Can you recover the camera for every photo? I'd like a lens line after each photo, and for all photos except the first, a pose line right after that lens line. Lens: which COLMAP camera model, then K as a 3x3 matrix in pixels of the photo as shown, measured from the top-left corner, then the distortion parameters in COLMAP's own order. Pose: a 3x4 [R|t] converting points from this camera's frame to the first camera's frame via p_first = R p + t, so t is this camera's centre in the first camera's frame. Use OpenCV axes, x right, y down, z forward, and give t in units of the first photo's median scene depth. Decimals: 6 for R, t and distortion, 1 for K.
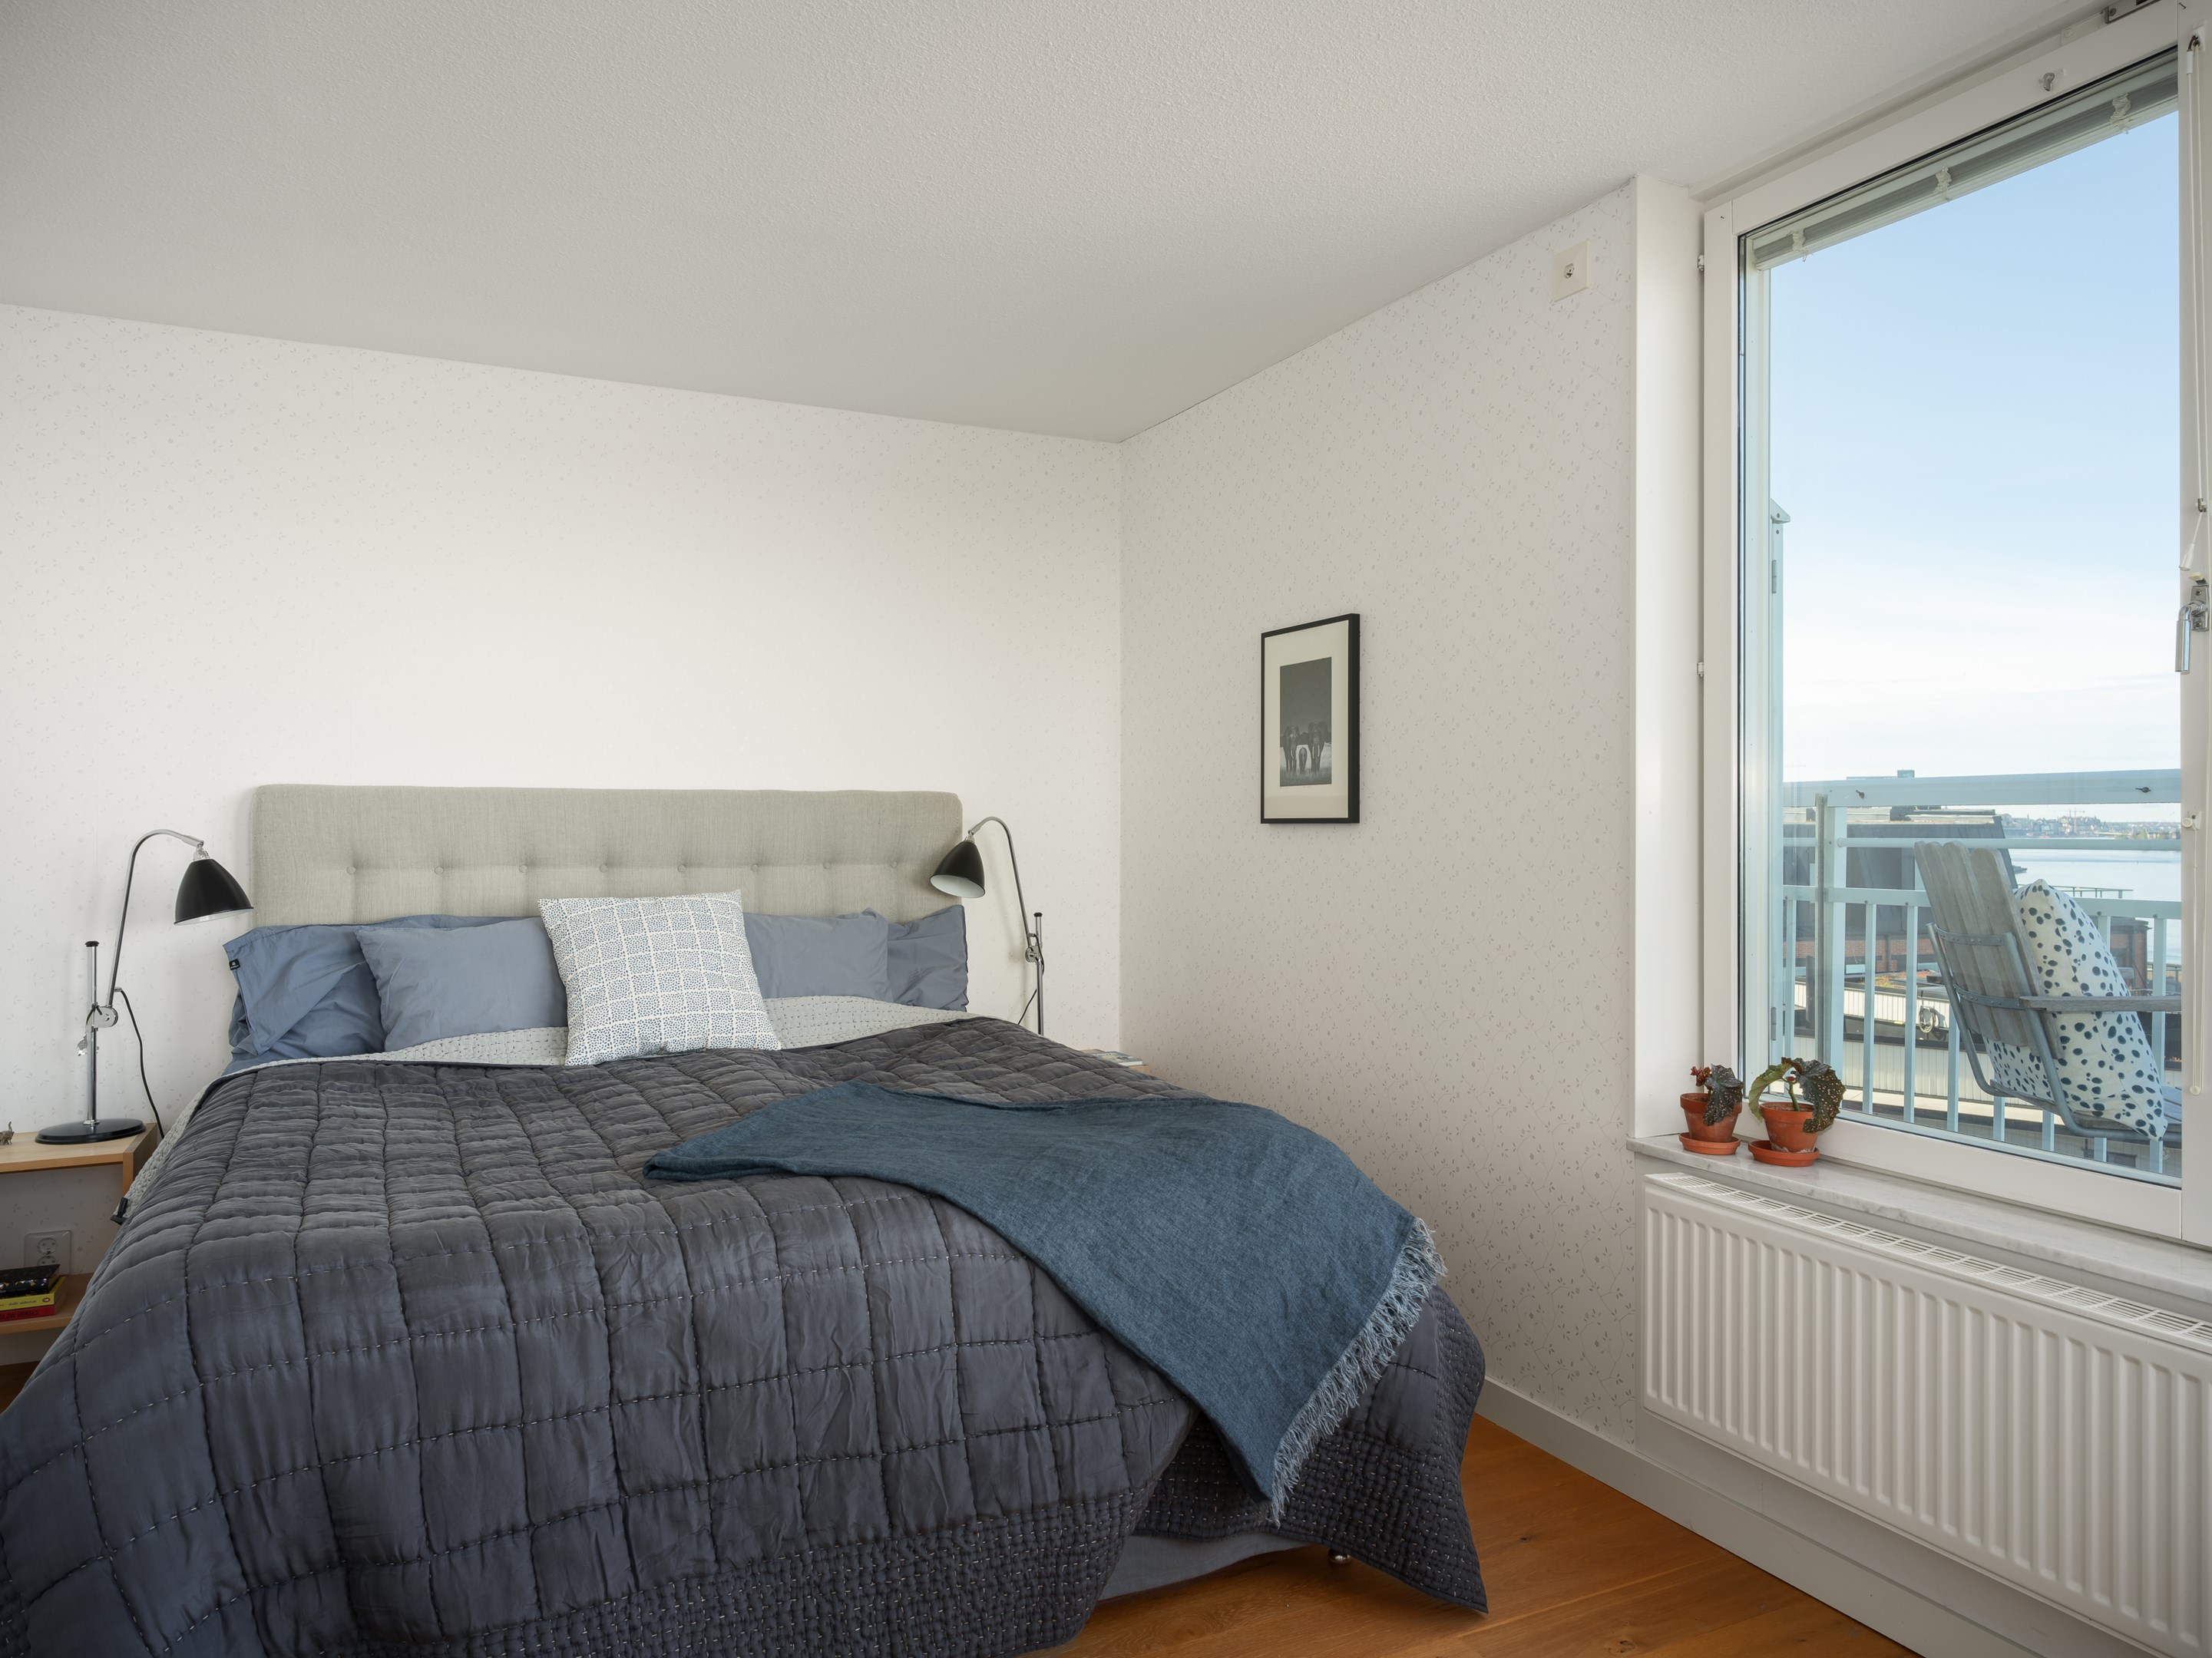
lens RADIAL K [[1452.4, 0, 1105.9], [0, 1452.4, 811.4], [0, 0, 1]] dist [0.004875, 0.001975]
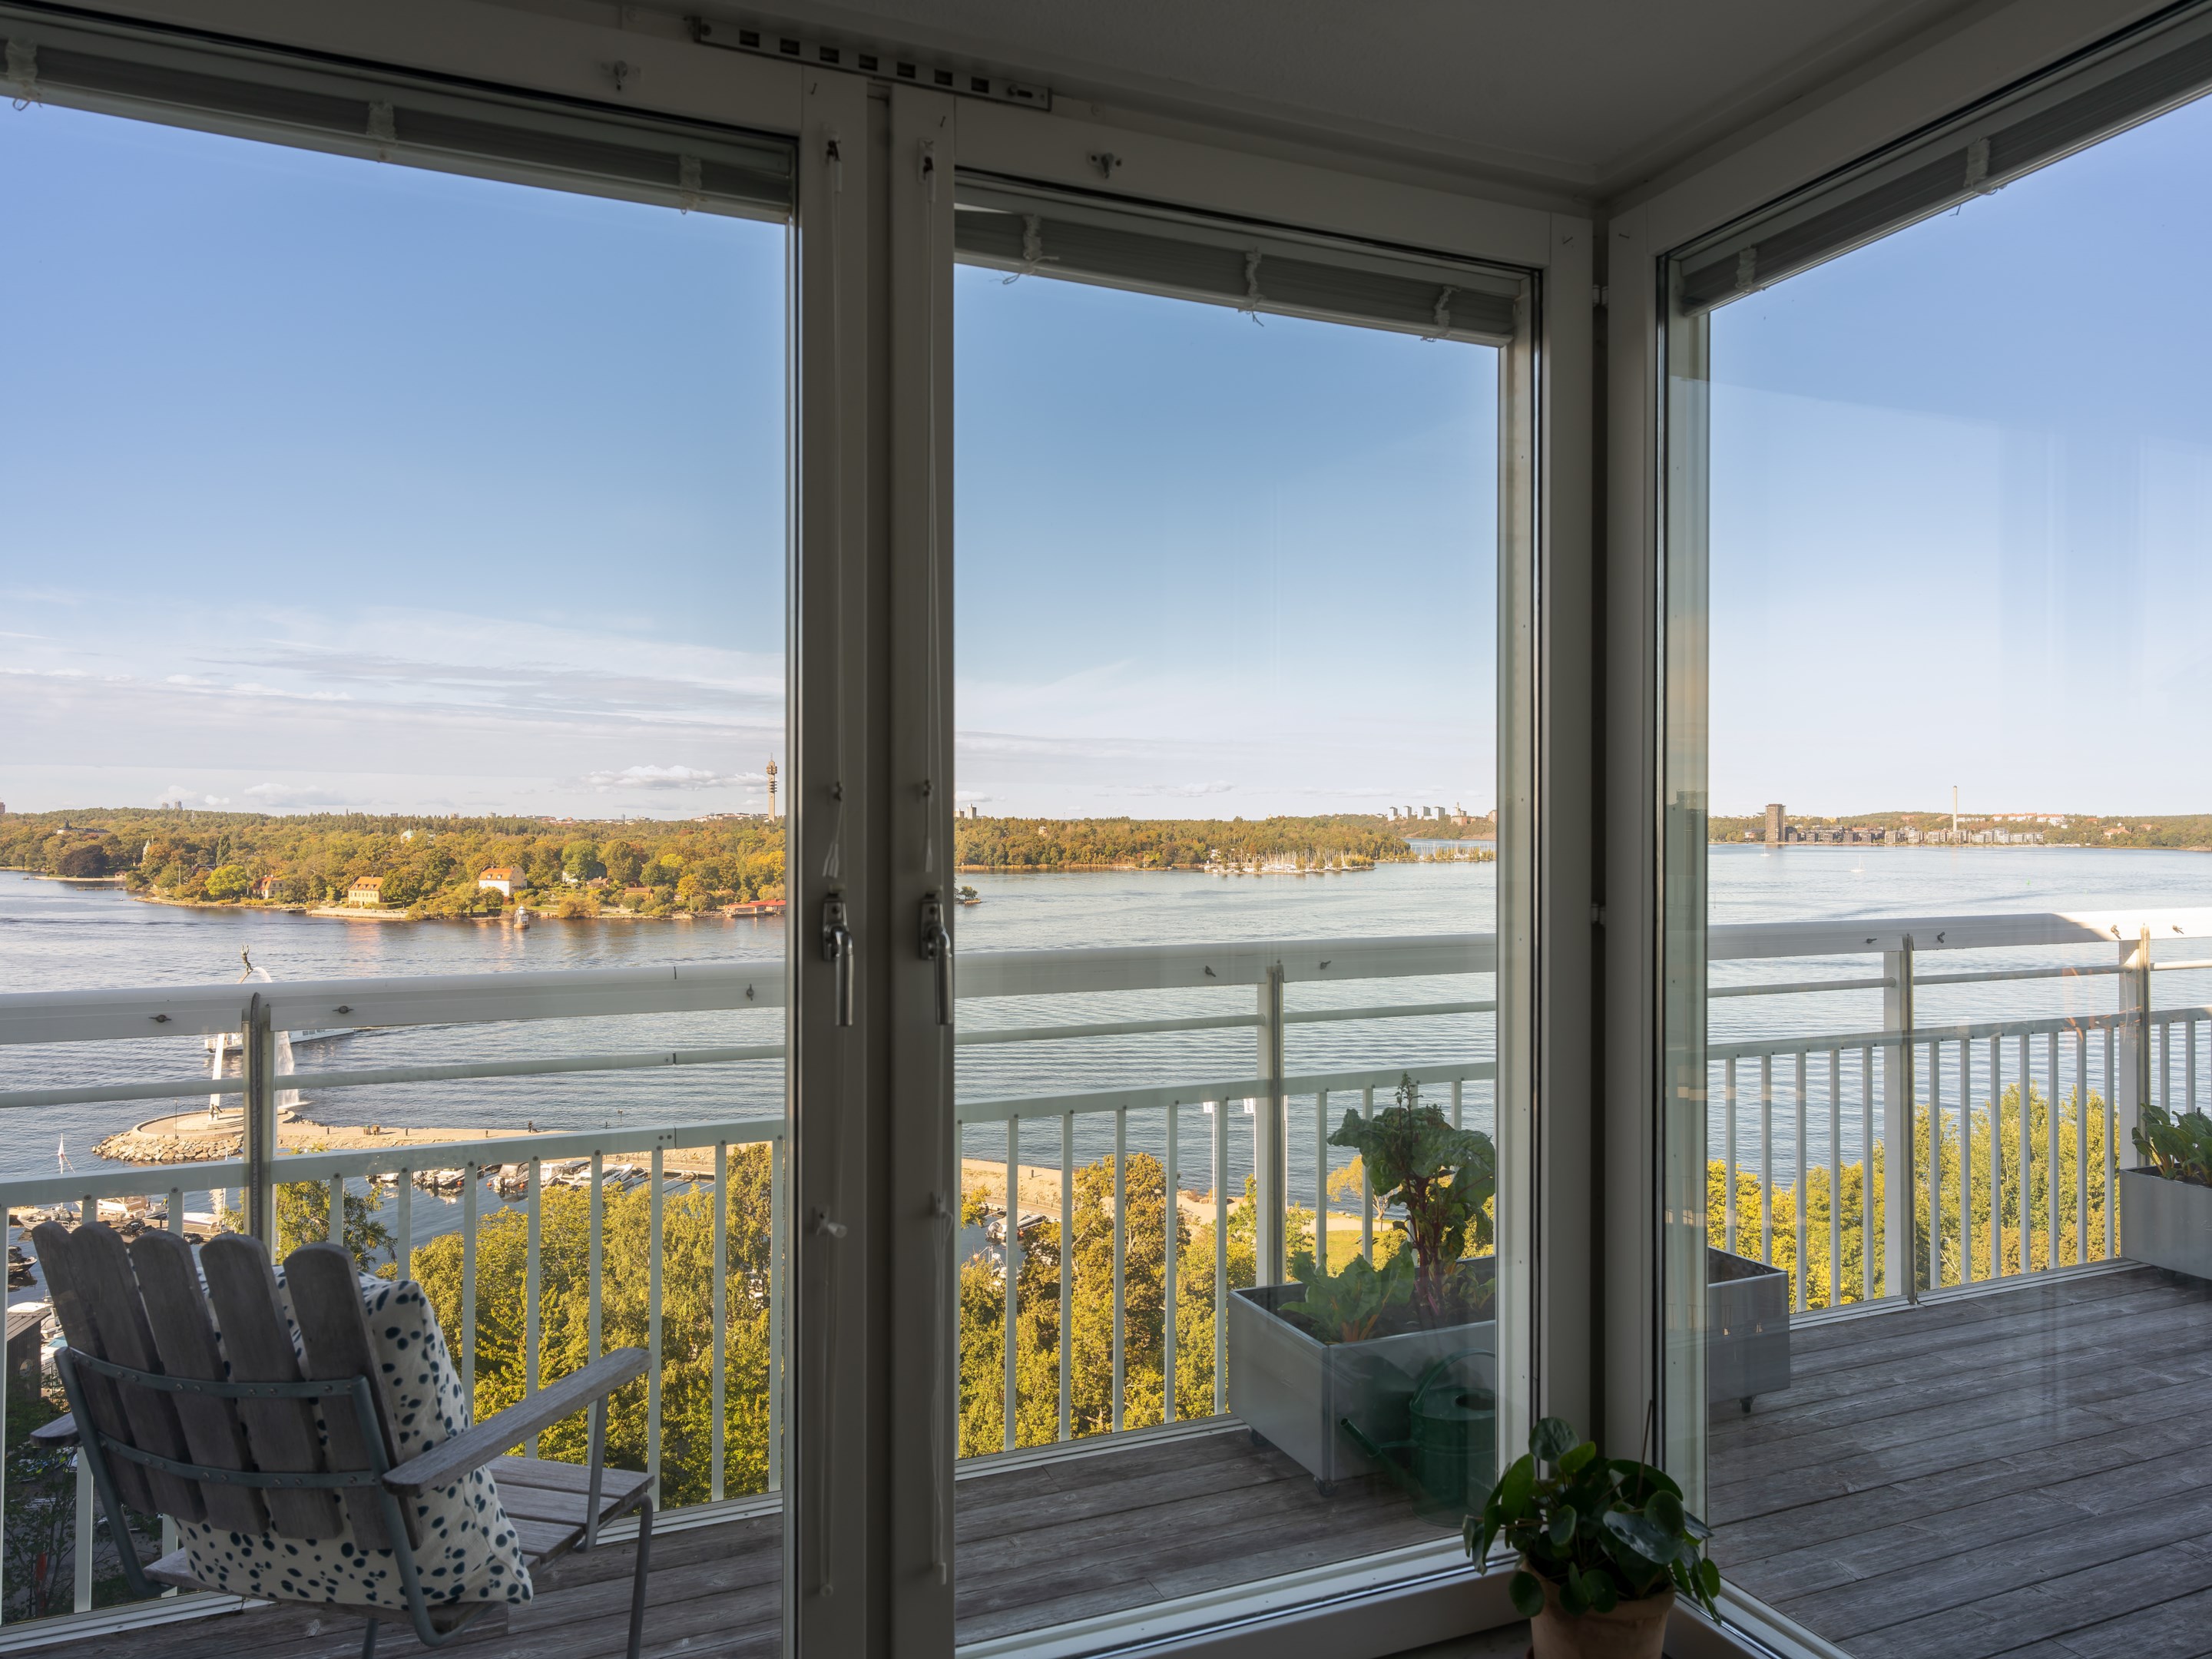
lens RADIAL K [[1464.0, 0, 1082.4], [0, 1464.0, 825.6], [0, 0, 1]] dist [-0.000326, 0.002255]
pose [[0.064926, -0.006008, 0.997872, 0.021823], [-0.005234, 0.999966, 0.006361, -0.158381], [-0.997876, -0.005636, 0.064892, 0.664064]]
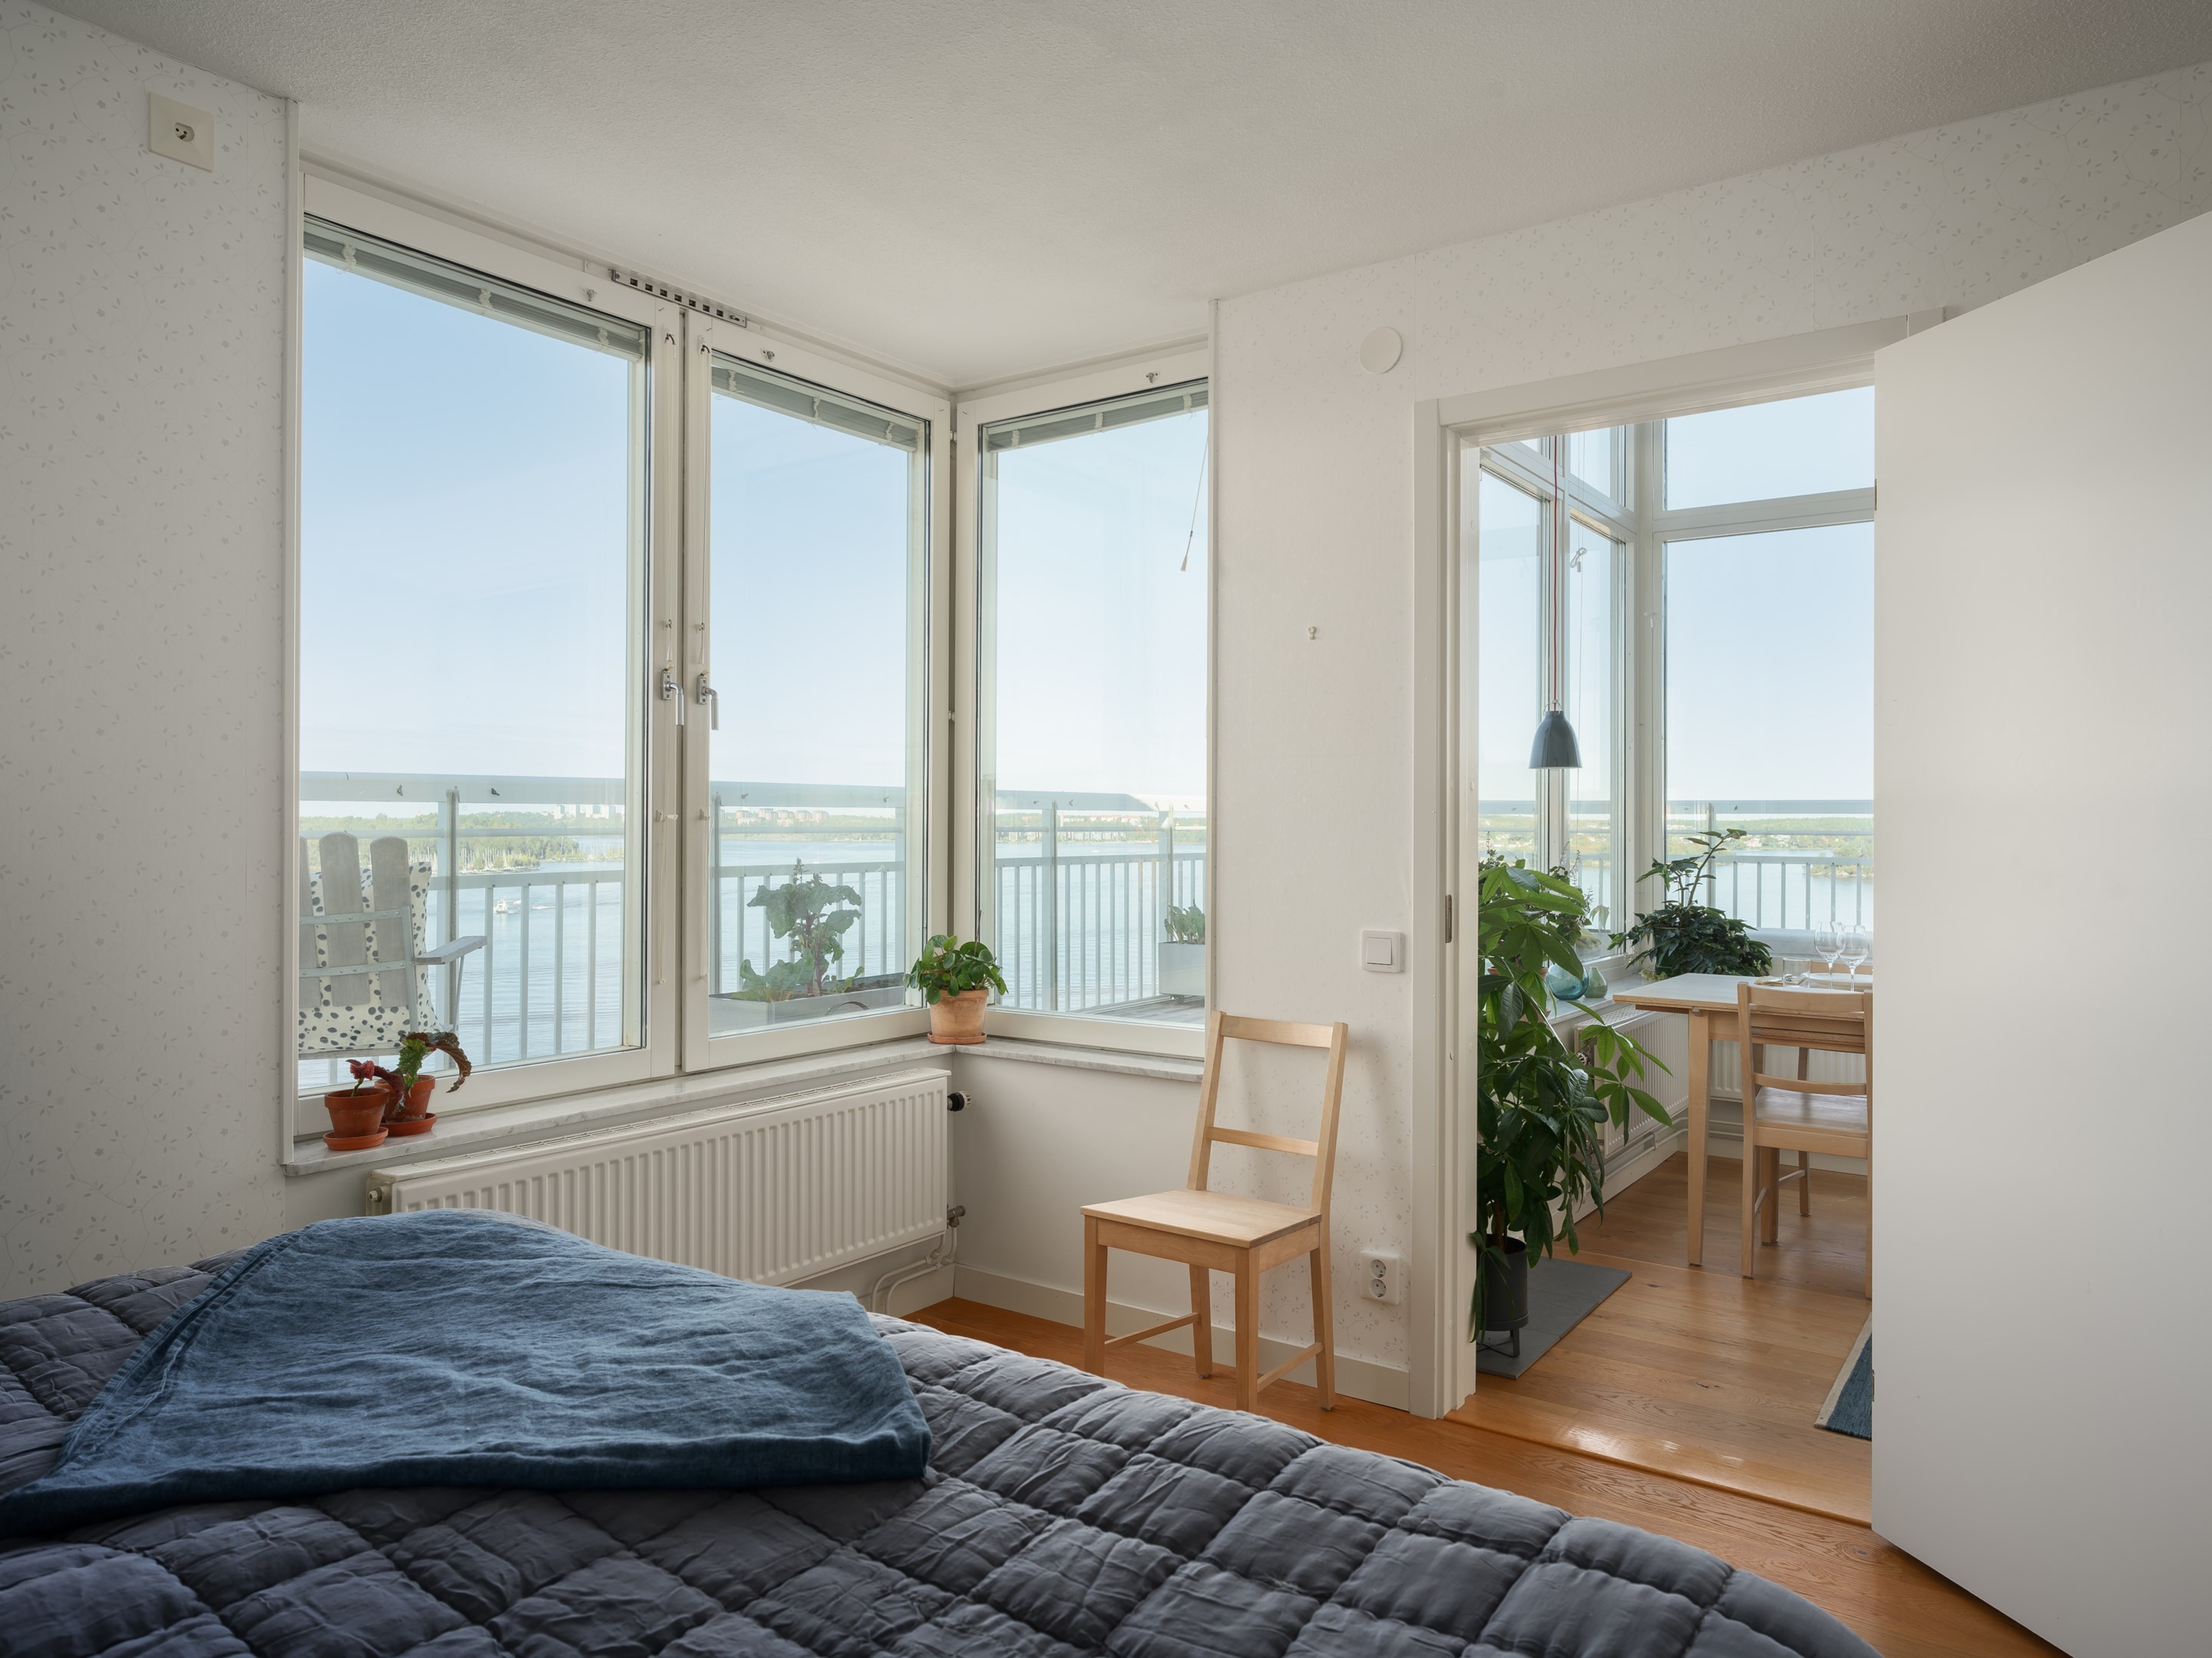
lens RADIAL K [[1441.5, 0, 1097.4], [0, 1441.5, 817.8], [0, 0, 1]] dist [0.004620, 0.000753]
pose [[-0.477377, -0.004515, 0.878687, -0.746228], [-0.007629, 0.999970, 0.000994, 0.007653], [-0.878666, -0.006229, -0.477397, 1.093557]]
